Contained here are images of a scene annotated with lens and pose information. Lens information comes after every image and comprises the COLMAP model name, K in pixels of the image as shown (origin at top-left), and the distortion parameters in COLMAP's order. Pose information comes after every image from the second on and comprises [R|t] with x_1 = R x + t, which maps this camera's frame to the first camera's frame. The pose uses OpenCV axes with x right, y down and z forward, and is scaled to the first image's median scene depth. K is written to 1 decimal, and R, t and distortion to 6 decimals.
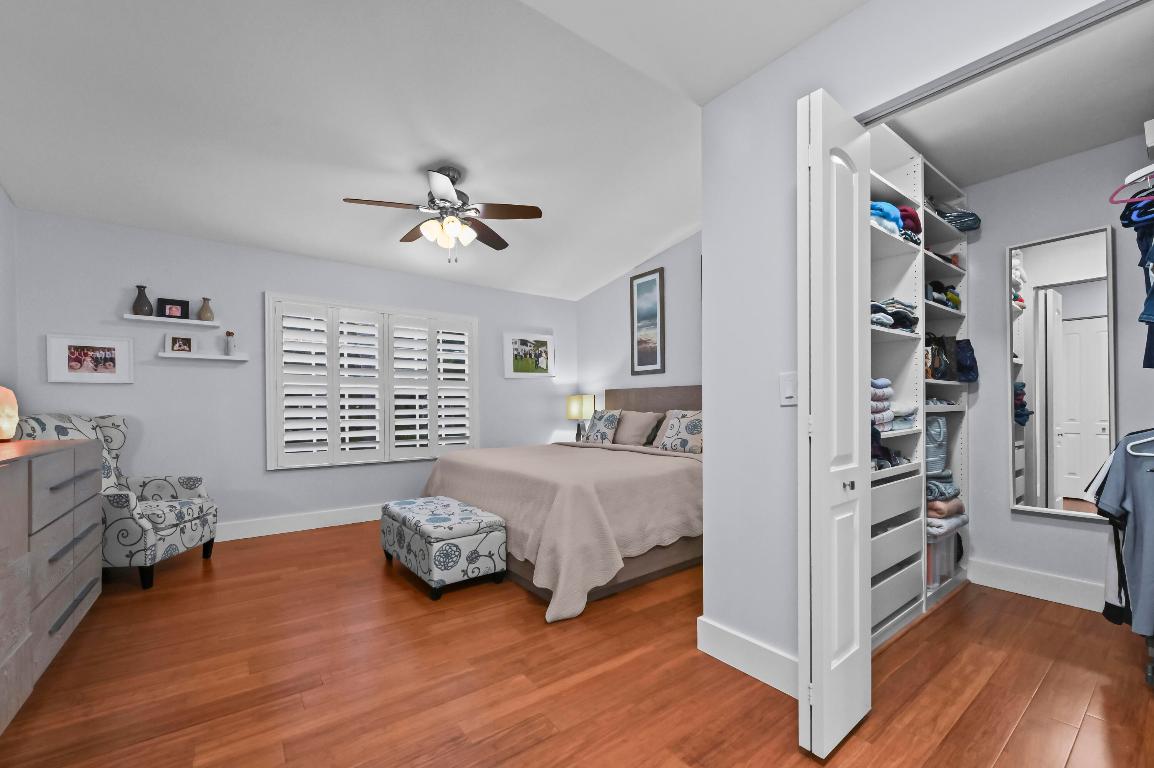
lens RADIAL K [[466.4, 0, 576.7], [0, 466.4, 393.3], [0, 0, 1]] dist [-0.001383, -0.000585]
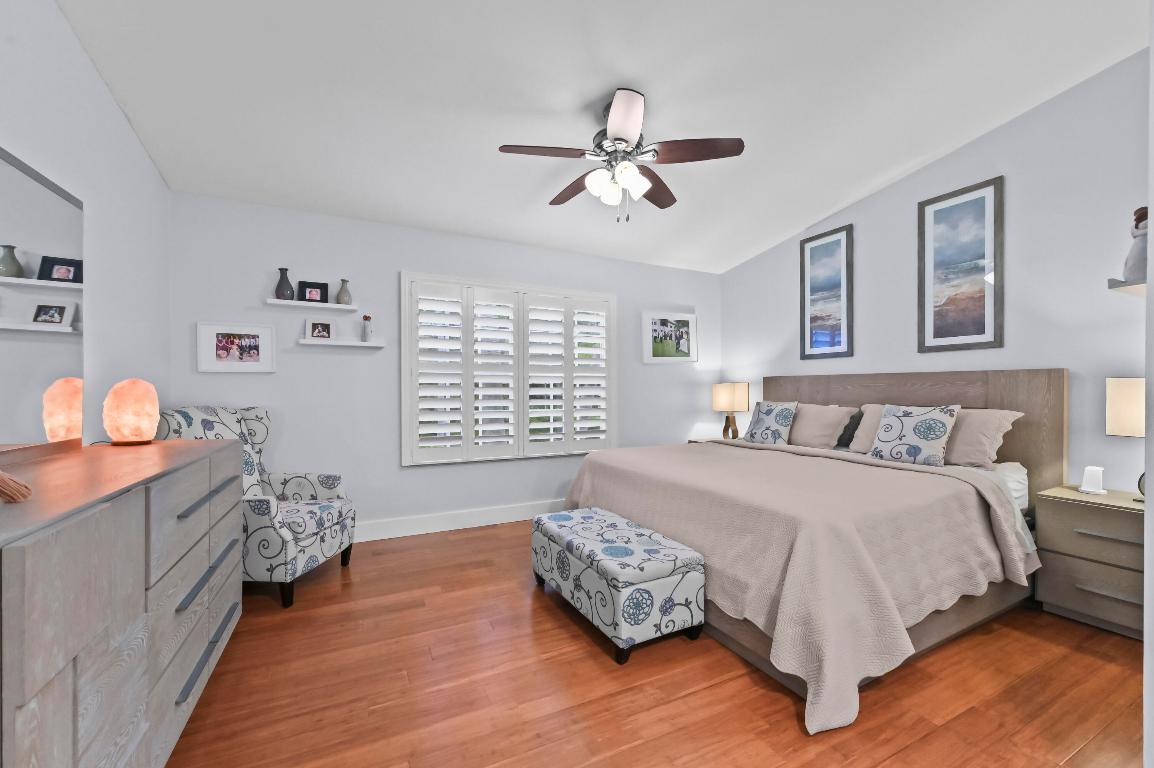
lens RADIAL K [[459.3, 0, 577.4], [0, 459.3, 373.2], [0, 0, 1]] dist [-0.001135, -0.000183]
pose [[0.983139, -0.000890, -0.182857, -0.193582], [-0.000299, 0.999979, -0.006477, -0.014769], [0.182859, 0.006423, 0.983118, 0.210375]]
